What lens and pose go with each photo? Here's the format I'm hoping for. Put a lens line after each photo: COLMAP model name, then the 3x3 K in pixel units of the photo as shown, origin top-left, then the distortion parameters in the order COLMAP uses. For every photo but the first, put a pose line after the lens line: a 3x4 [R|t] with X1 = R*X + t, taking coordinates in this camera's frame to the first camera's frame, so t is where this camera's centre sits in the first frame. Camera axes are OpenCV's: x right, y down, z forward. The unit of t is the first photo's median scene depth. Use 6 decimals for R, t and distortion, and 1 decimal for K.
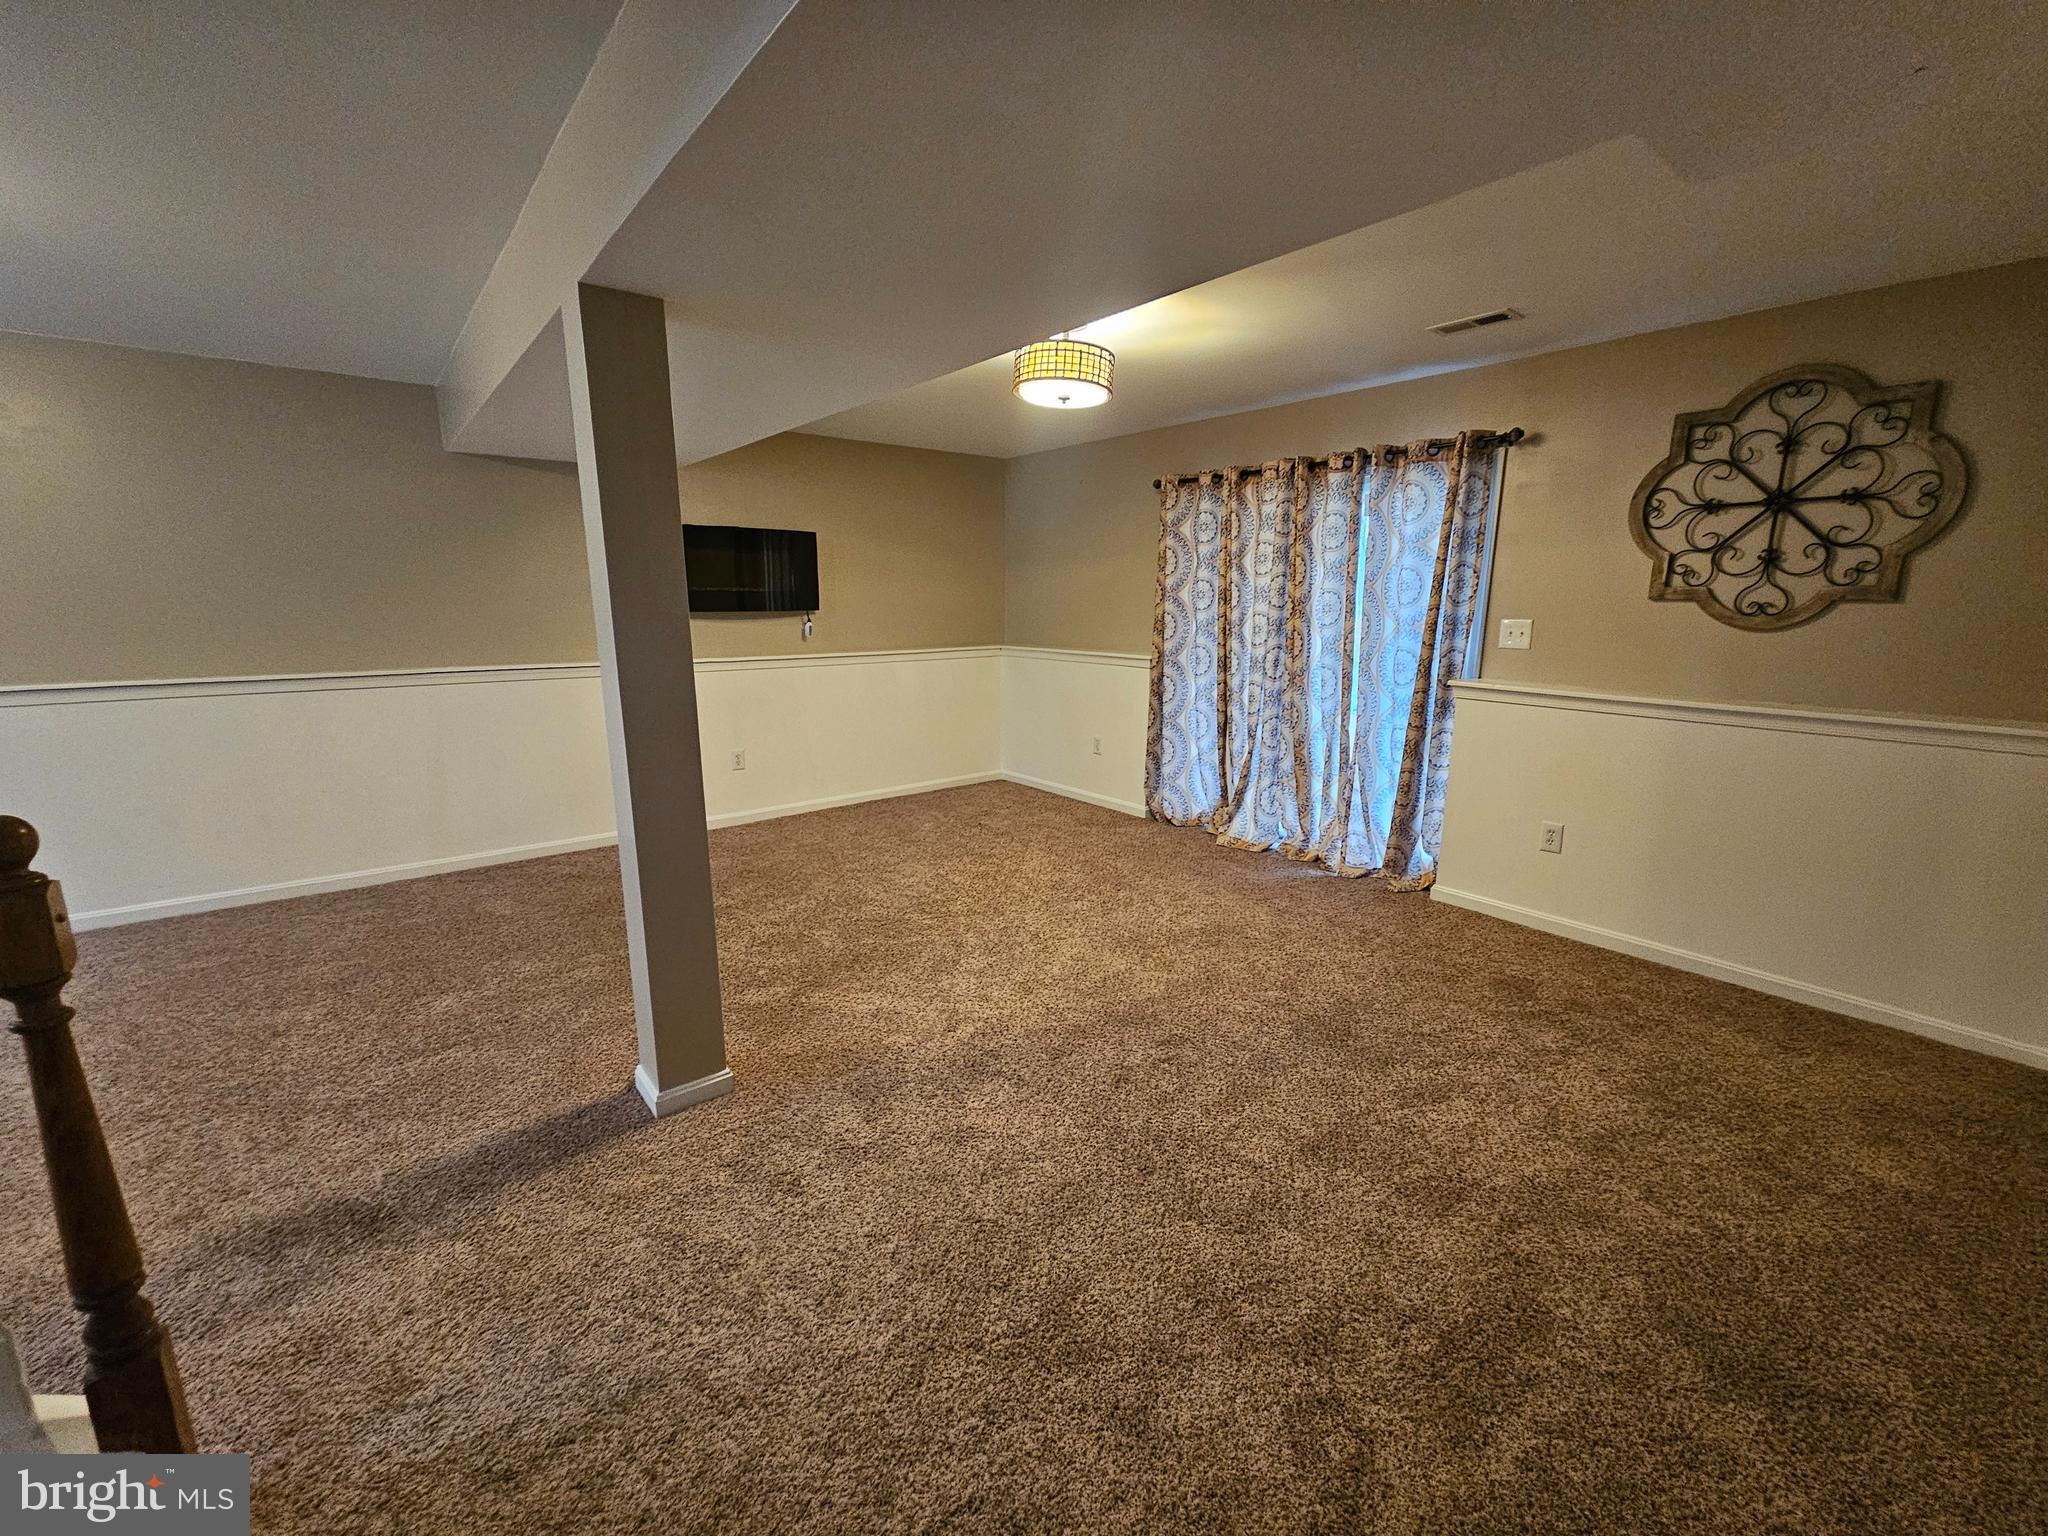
lens RADIAL K [[834.3, 0, 1024.0], [0, 834.3, 768.0], [0, 0, 1]] dist [-0.000273, 0.000243]
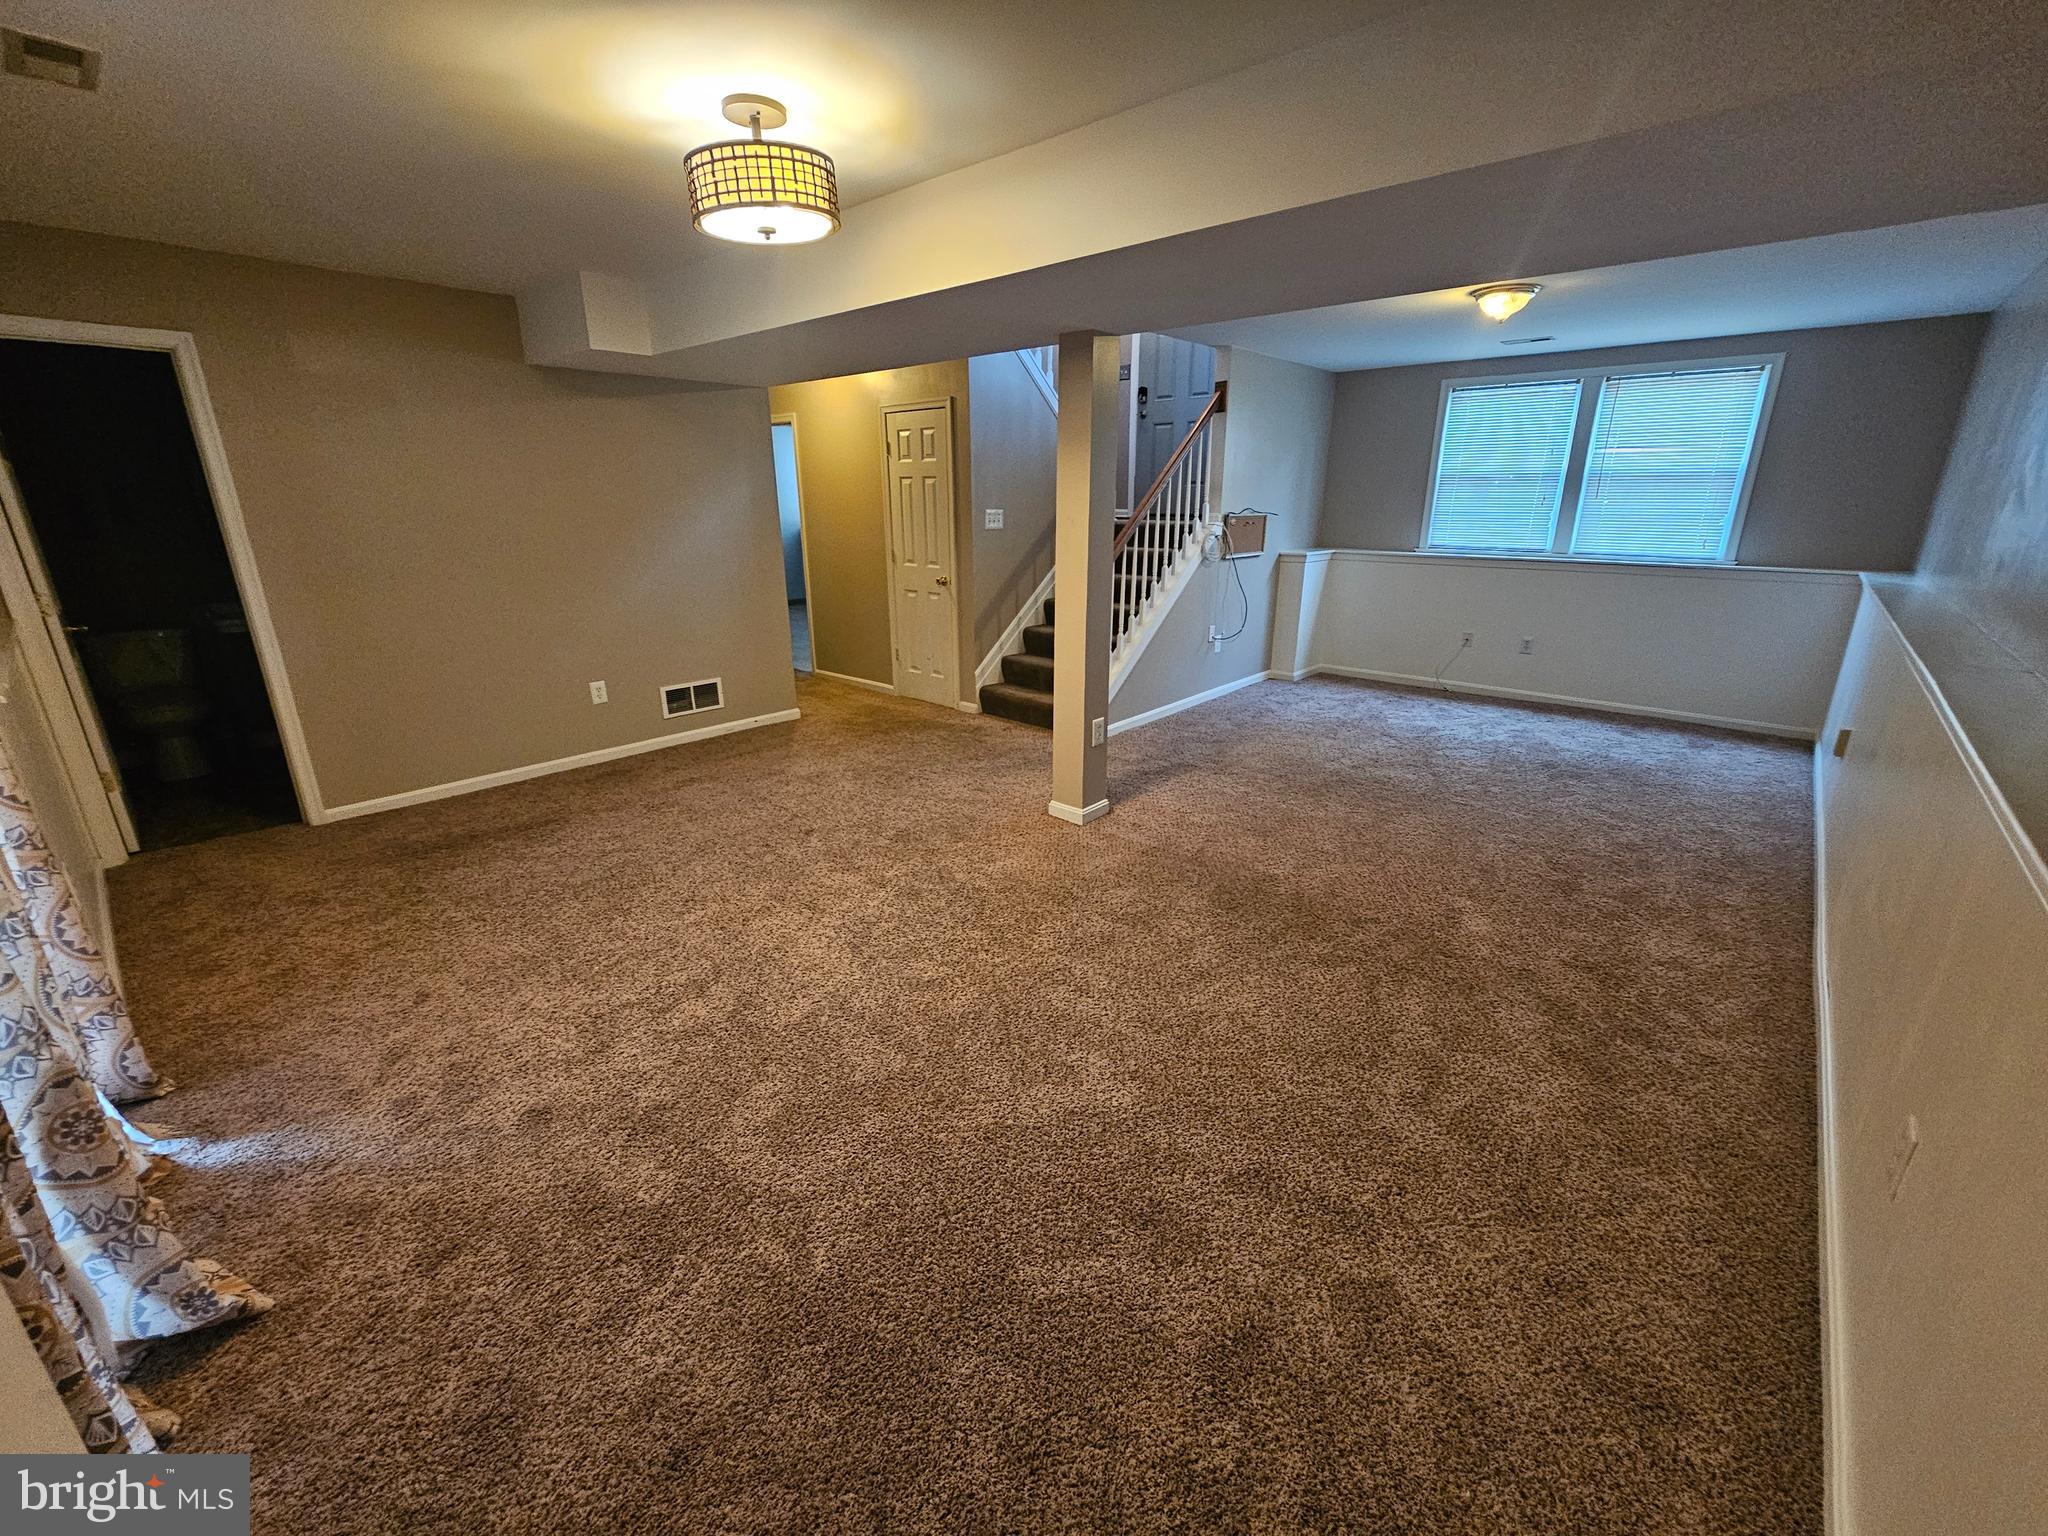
lens RADIAL K [[834.3, 0, 1024.0], [0, 834.3, 768.0], [0, 0, 1]] dist [-0.000273, 0.000243]
pose [[-0.986077, 0.050809, -0.158337, -0.024101], [-0.035502, 0.865901, 0.498954, -0.331787], [0.162455, 0.497629, -0.852041, 1.496721]]
